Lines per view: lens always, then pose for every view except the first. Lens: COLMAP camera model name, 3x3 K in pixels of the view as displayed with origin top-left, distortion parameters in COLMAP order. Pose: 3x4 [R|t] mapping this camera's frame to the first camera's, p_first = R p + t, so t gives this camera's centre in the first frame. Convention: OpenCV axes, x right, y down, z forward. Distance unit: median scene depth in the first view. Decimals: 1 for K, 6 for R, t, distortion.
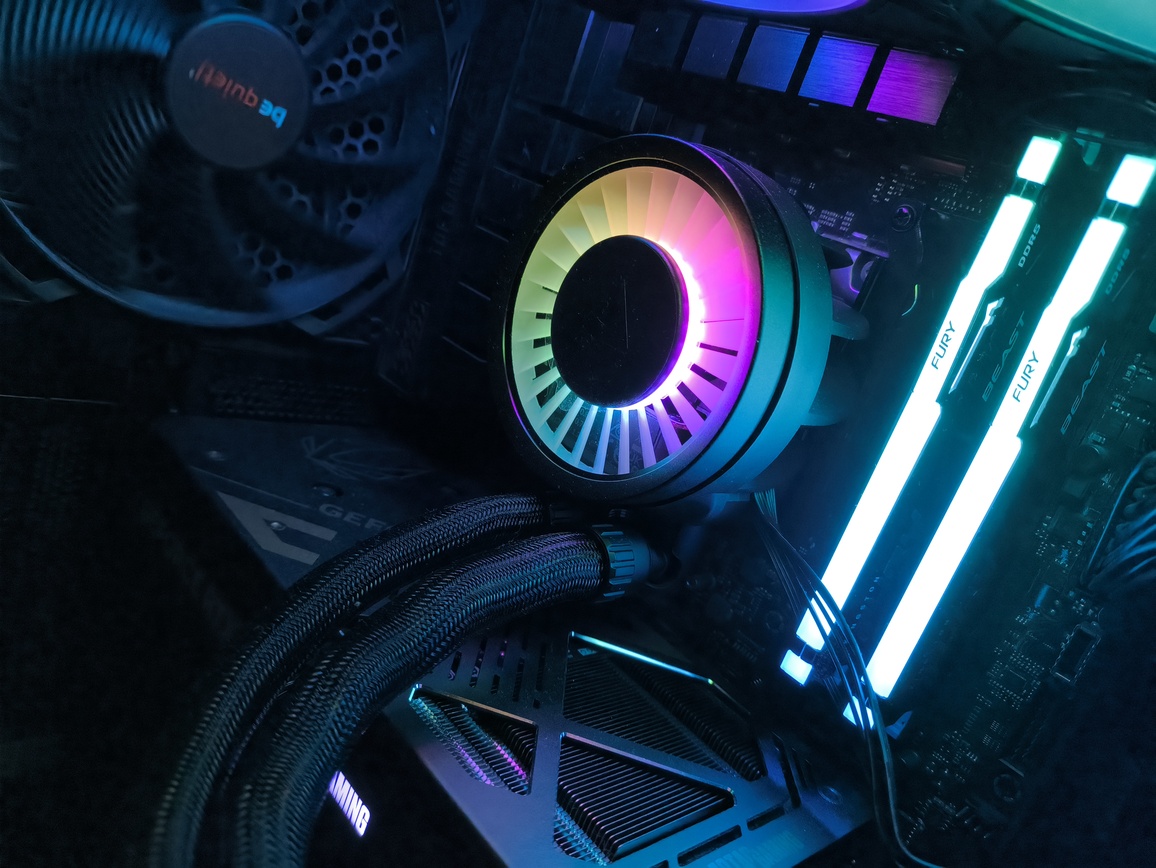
lens RADIAL K [[864.1, 0, 580.2], [0, 864.1, 439.6], [0, 0, 1]] dist [0.043500, -0.114427]
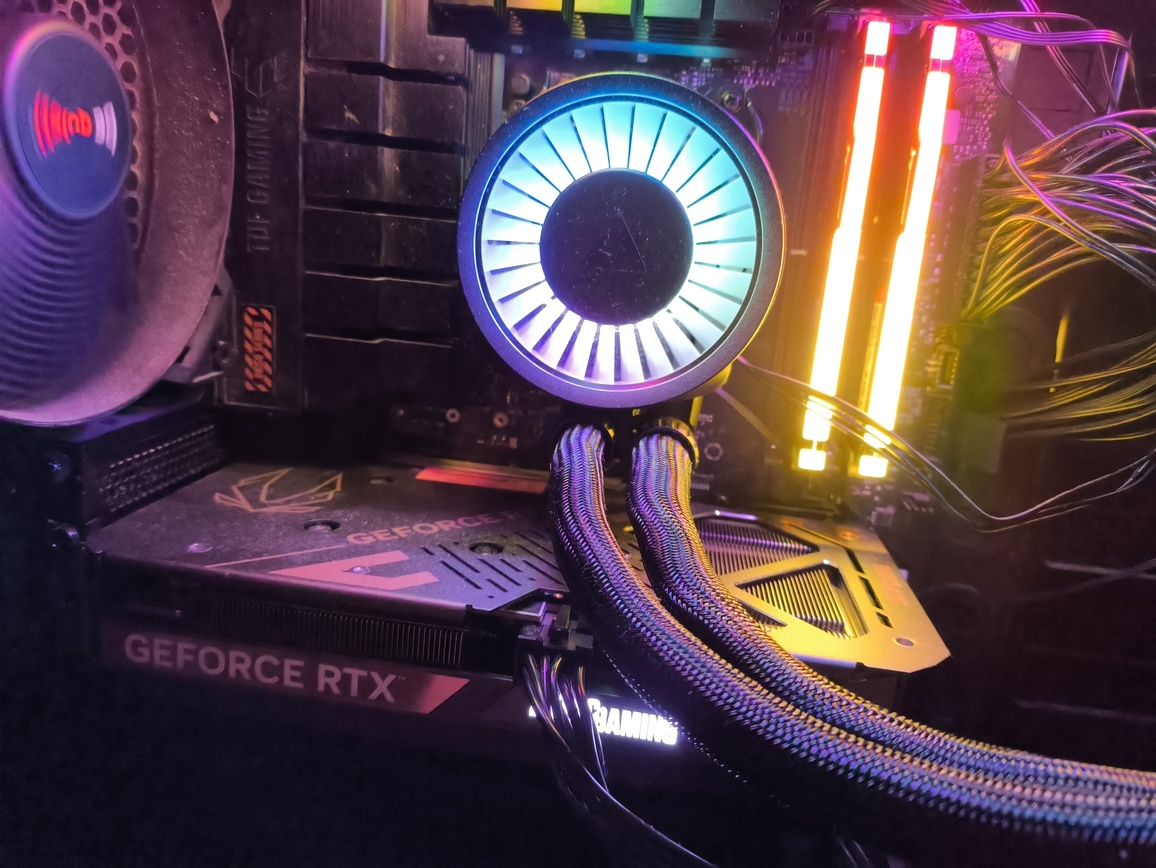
lens RADIAL K [[879.4, 0, 578.0], [0, 879.4, 434.0], [0, 0, 1]] dist [0.041435, -0.116717]
pose [[0.755488, -0.402921, 0.516617, -0.653536], [0.347235, 0.914922, 0.205780, -0.159901], [-0.555577, 0.023923, 0.831121, 0.084454]]
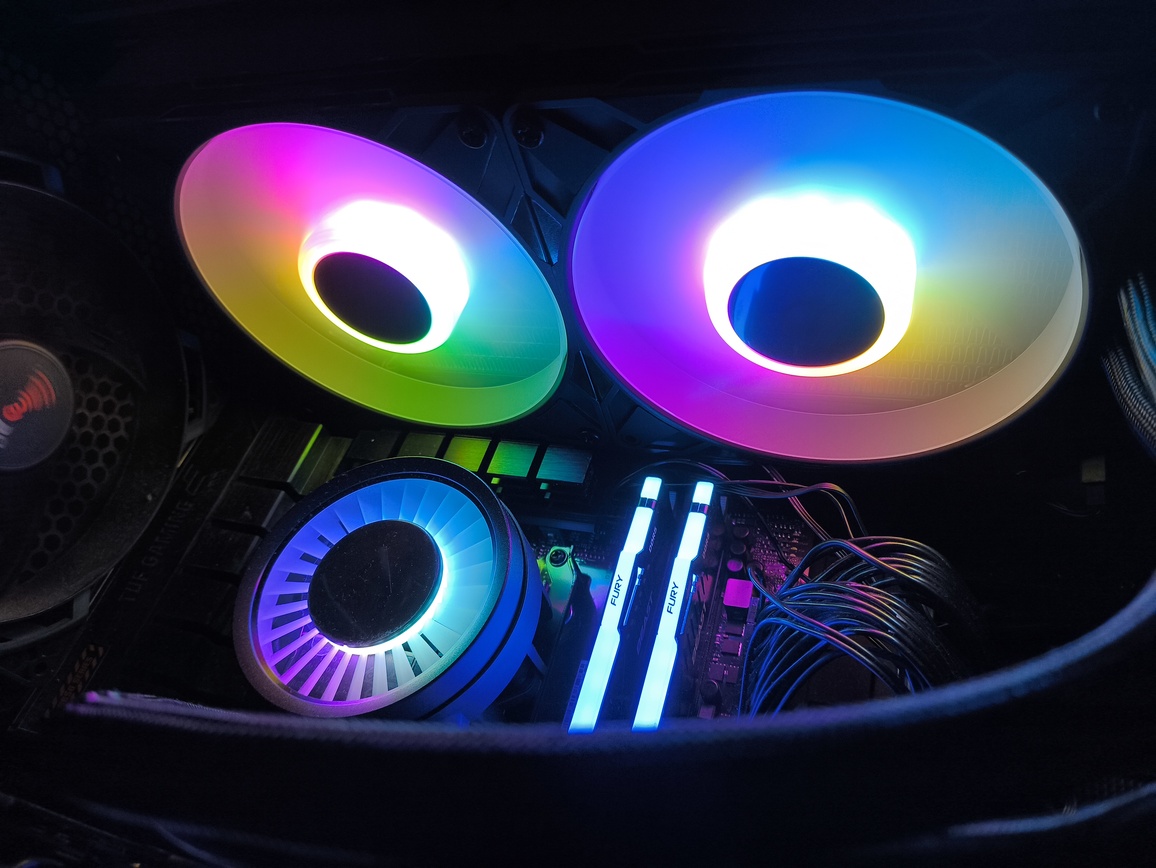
lens RADIAL K [[864.1, 0, 580.2], [0, 864.1, 439.6], [0, 0, 1]] dist [0.043500, -0.114427]
pose [[0.861095, 0.204494, 0.465509, -0.310199], [0.147685, 0.775485, -0.613850, 0.489624], [-0.486524, 0.597331, 0.637566, -0.049267]]
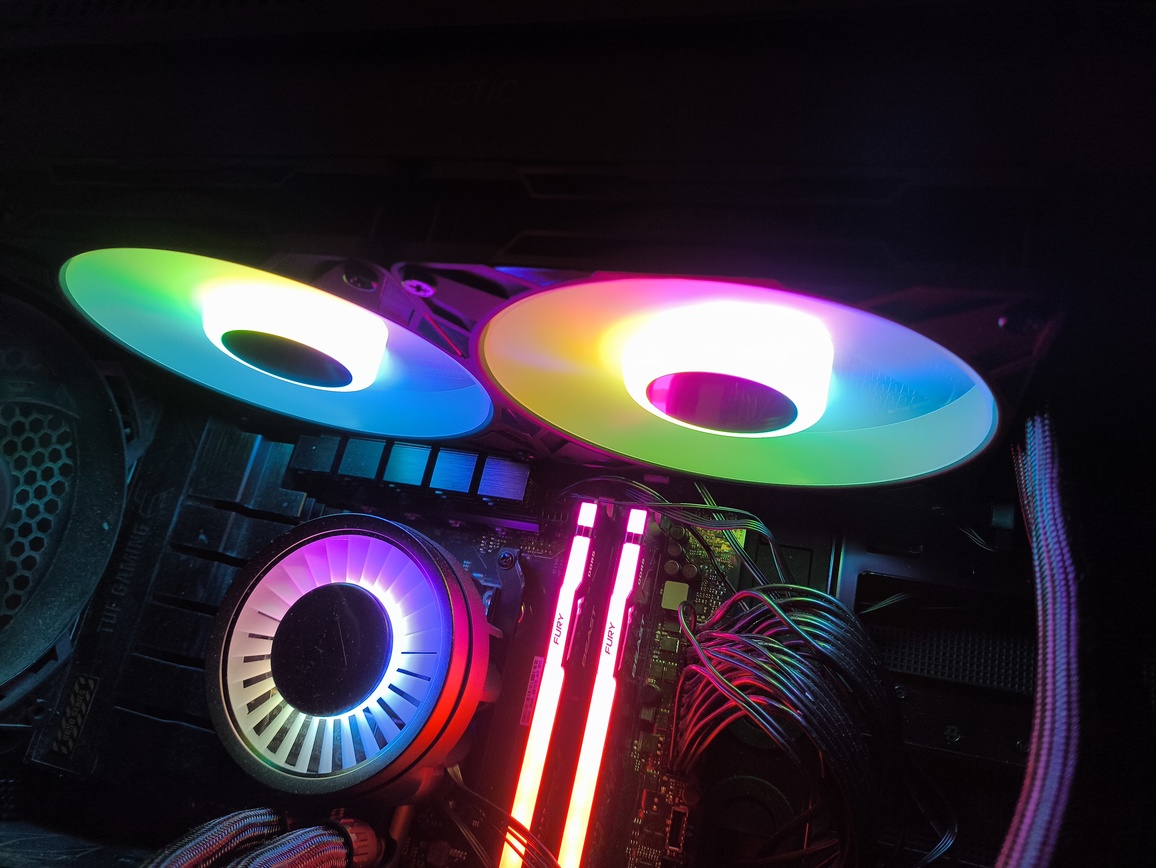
lens RADIAL K [[858.5, 0, 578.0], [0, 858.5, 434.0], [0, 0, 1]] dist [0.027490, -0.092442]
pose [[0.855428, 0.004086, 0.517906, -0.304832], [0.221593, 0.900935, -0.373113, 0.136713], [-0.468124, 0.433935, 0.769779, -0.315496]]
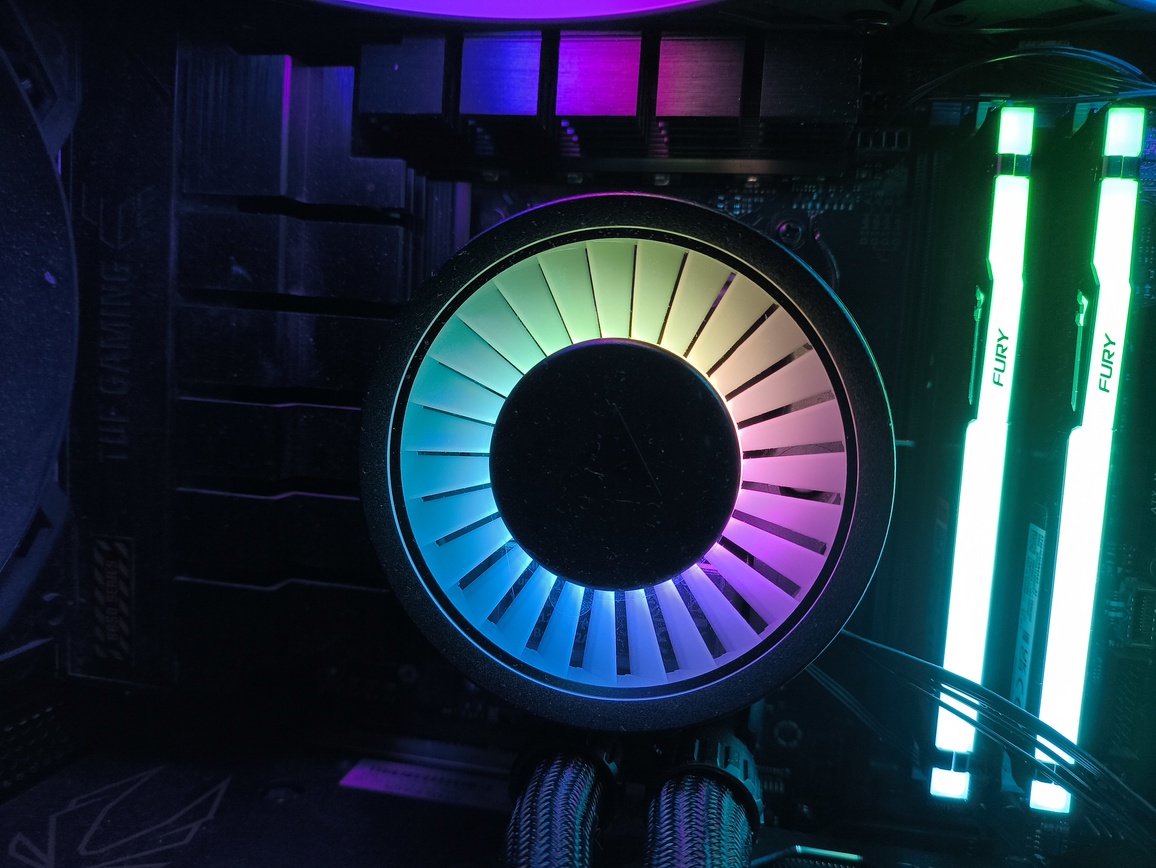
lens RADIAL K [[909.2, 0, 578.0], [0, 909.2, 434.0], [0, 0, 1]] dist [0.004664, -0.055688]
pose [[0.784382, -0.334260, 0.522508, -0.336341], [0.368158, 0.928835, 0.041522, -0.190391], [-0.499203, 0.159796, 0.851623, 0.380620]]
